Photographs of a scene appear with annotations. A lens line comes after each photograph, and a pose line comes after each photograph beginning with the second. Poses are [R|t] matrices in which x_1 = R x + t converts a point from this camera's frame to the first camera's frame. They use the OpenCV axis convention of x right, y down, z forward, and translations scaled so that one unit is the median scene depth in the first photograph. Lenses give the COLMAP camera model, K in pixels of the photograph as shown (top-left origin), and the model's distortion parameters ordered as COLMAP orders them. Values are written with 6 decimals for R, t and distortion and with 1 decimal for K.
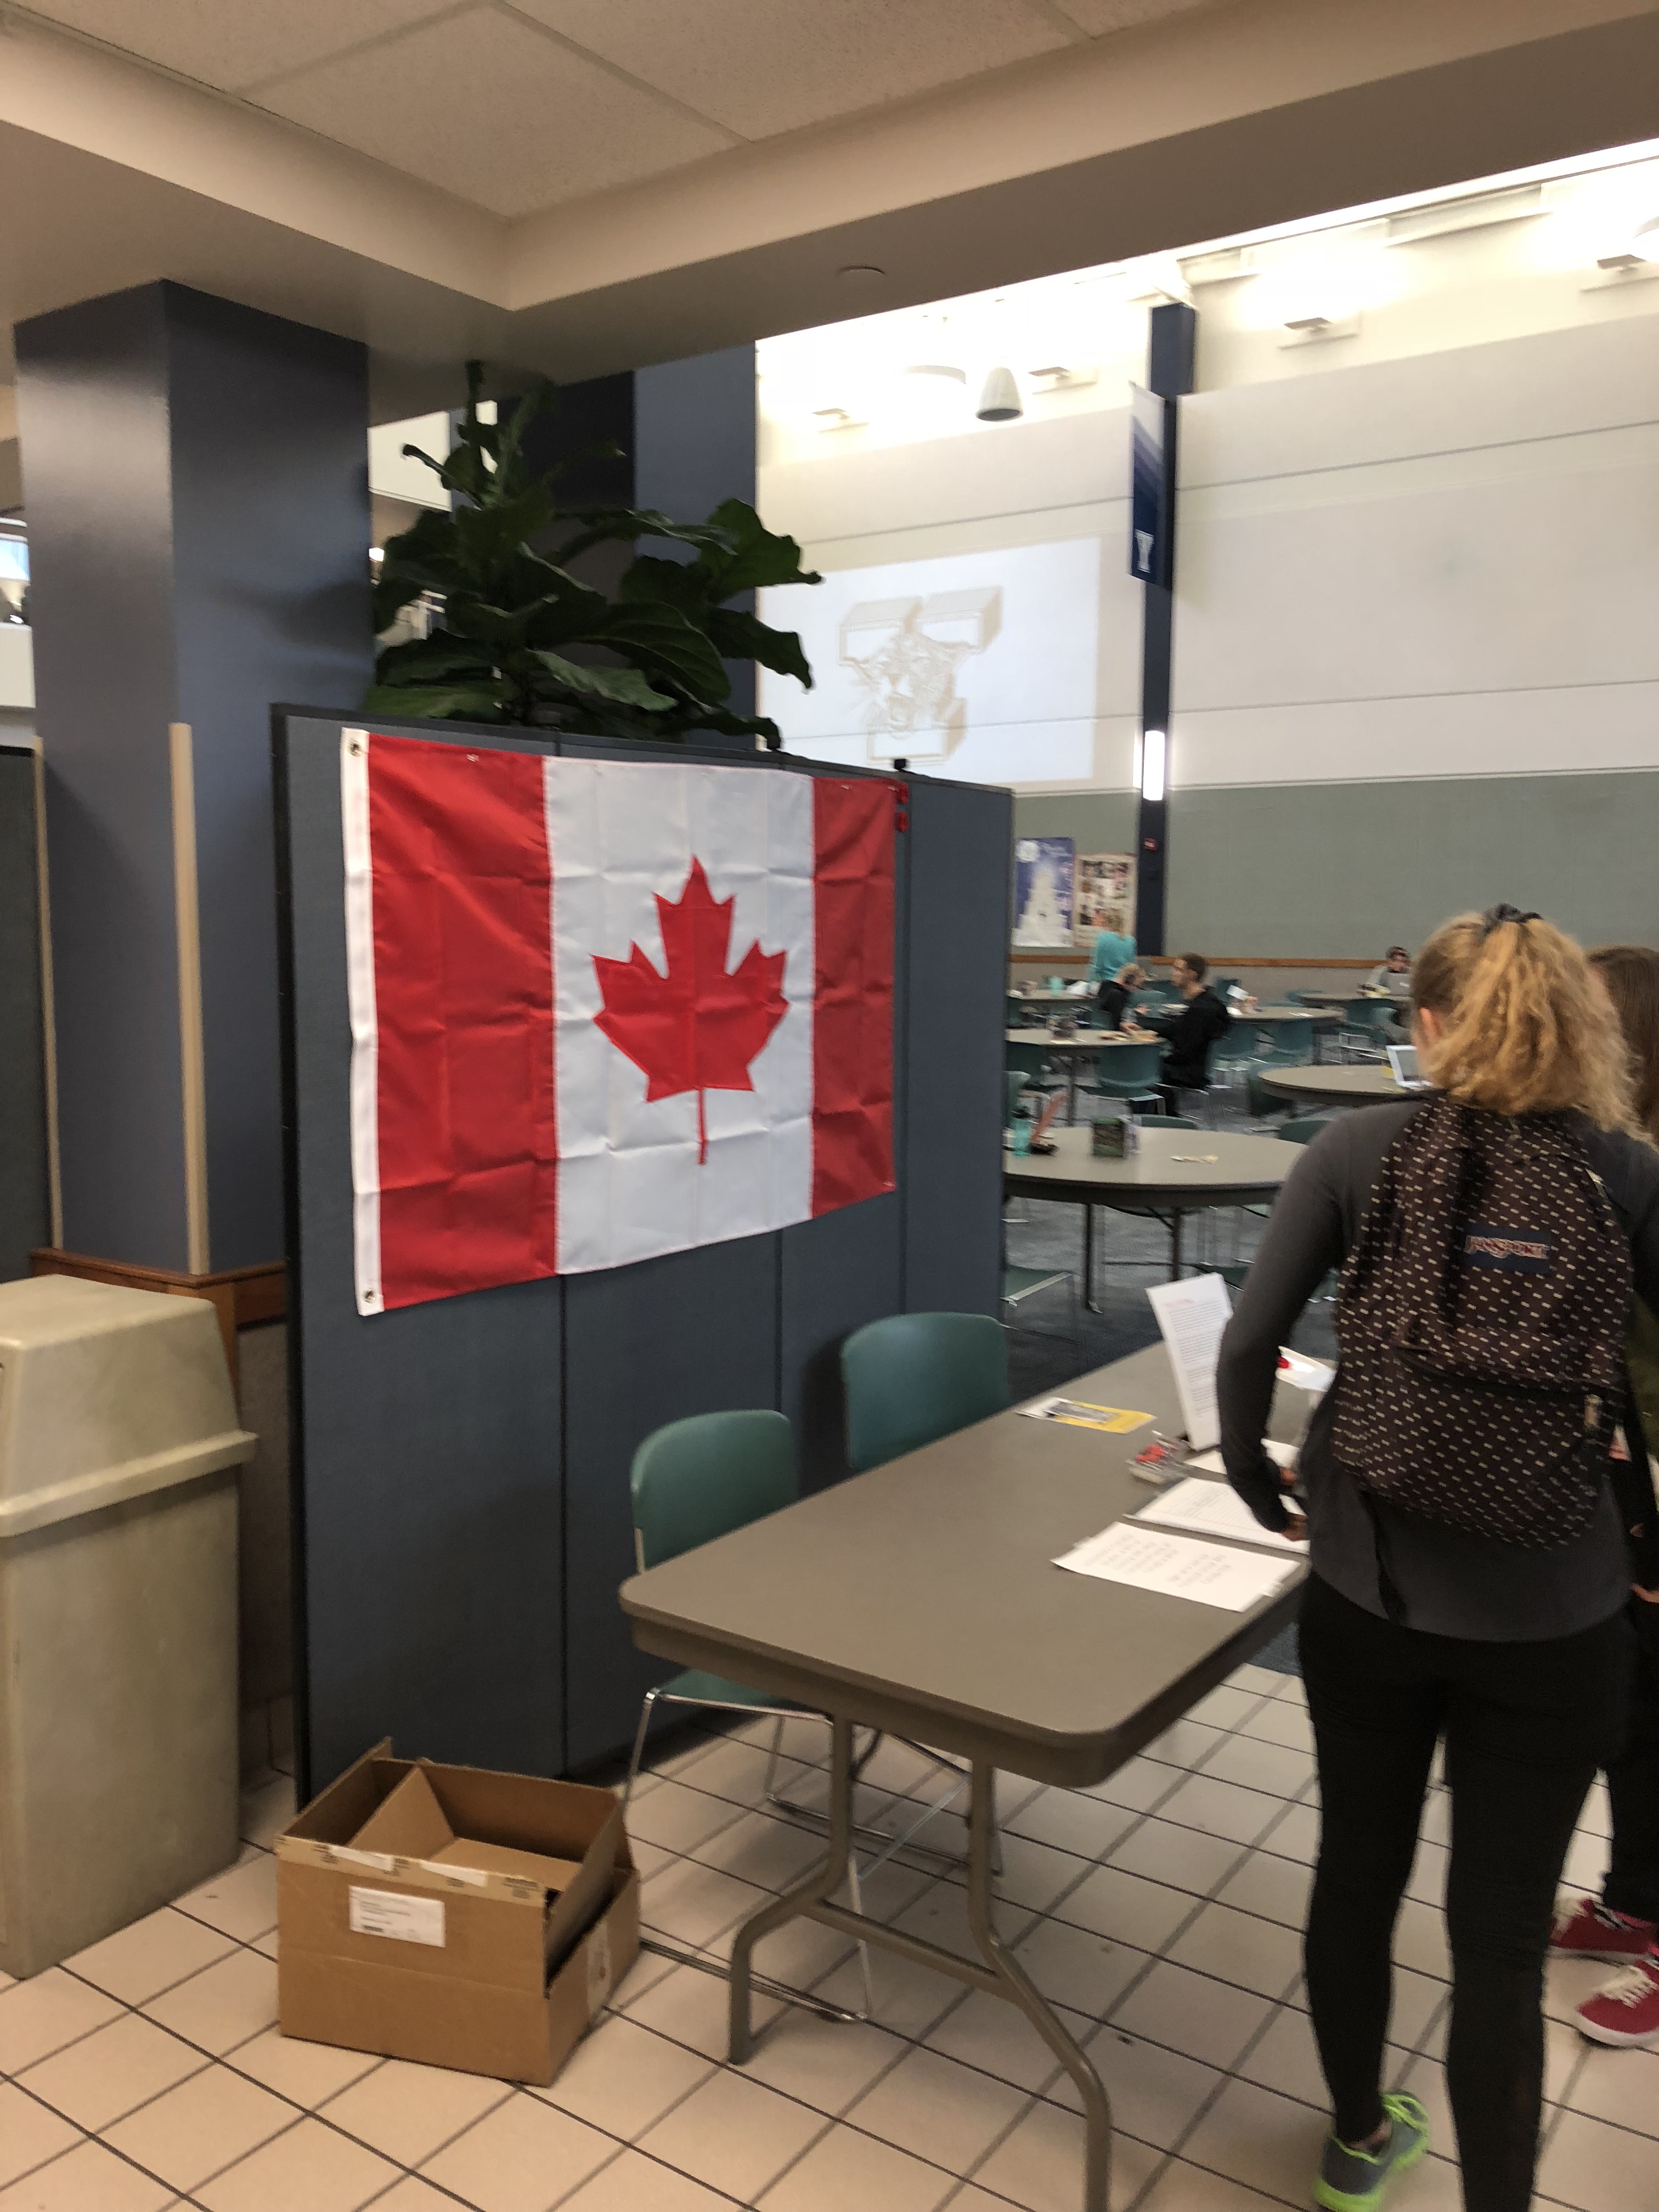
lens RADIAL K [[1780.2, 0, 829.5], [0, 1780.2, 1106.0], [0, 0, 1]] dist [0.008148, 0.001339]
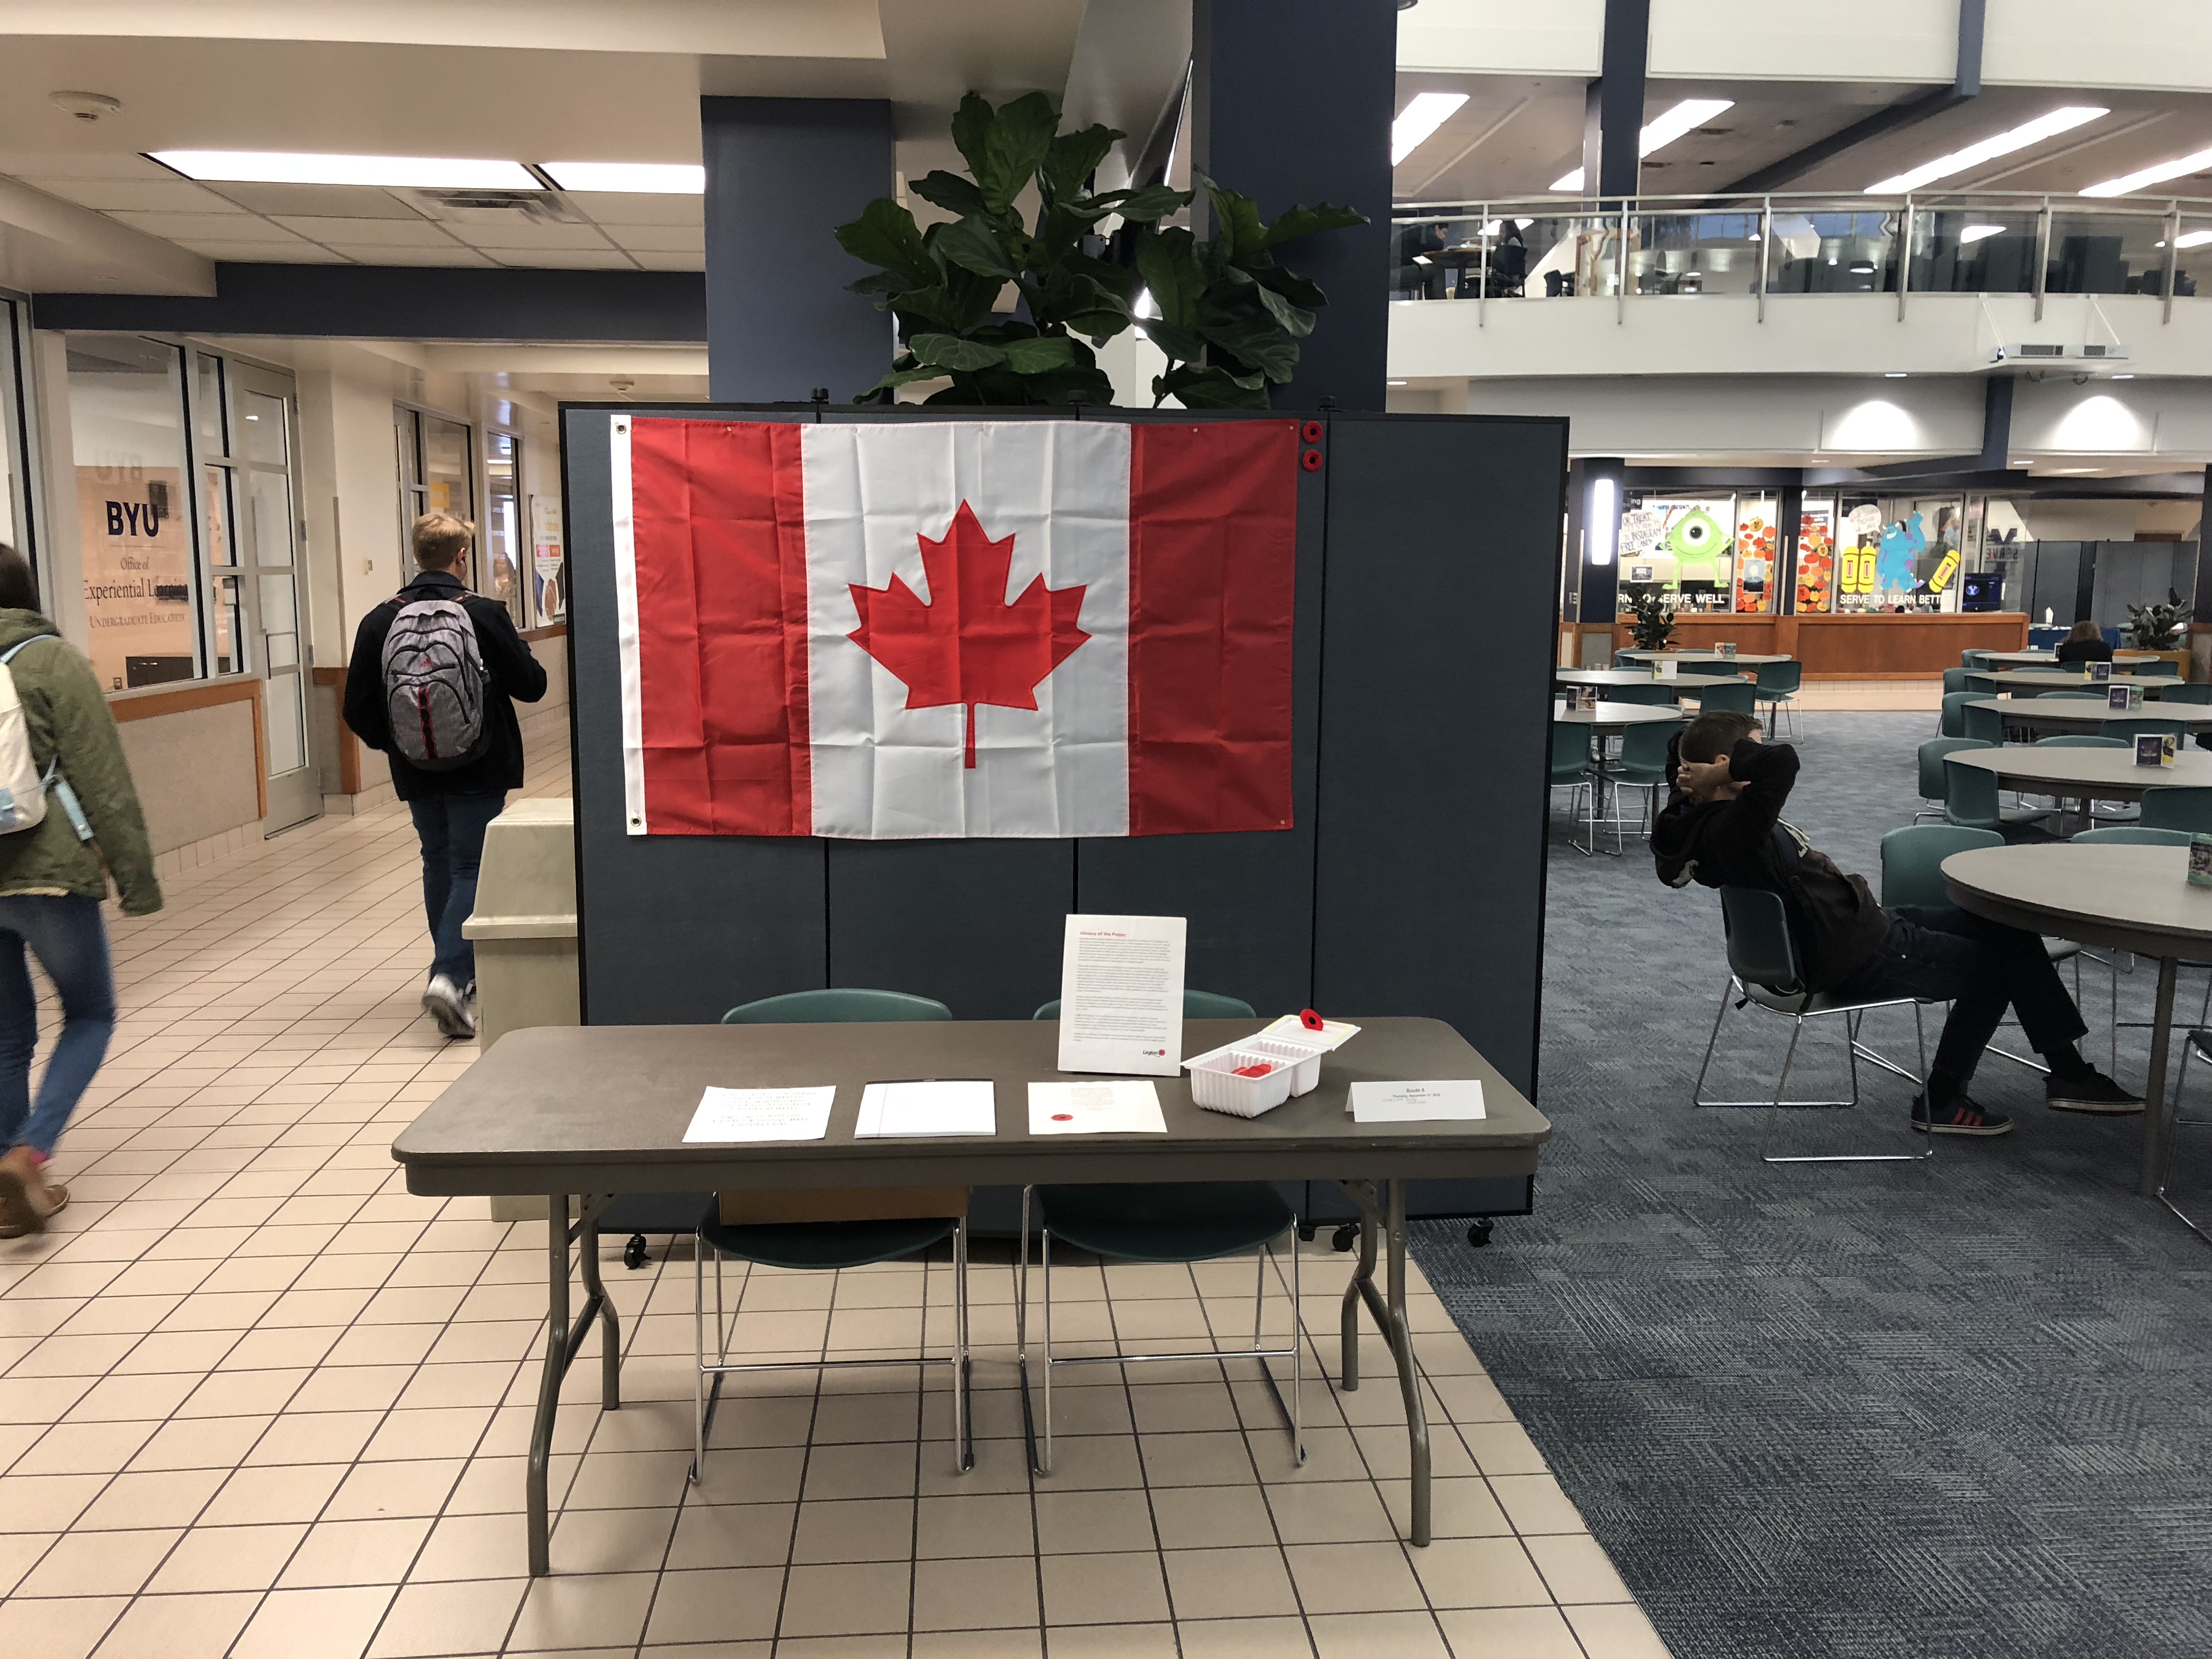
lens RADIAL K [[1780.2, 0, 1106.0], [0, 1780.2, 829.5], [0, 0, 1]] dist [0.008148, 0.001339]
pose [[0.639650, 0.117159, -0.759685, 0.940395], [-0.093673, 0.992831, 0.074242, -0.023550], [0.762937, 0.023673, 0.646039, 0.340570]]
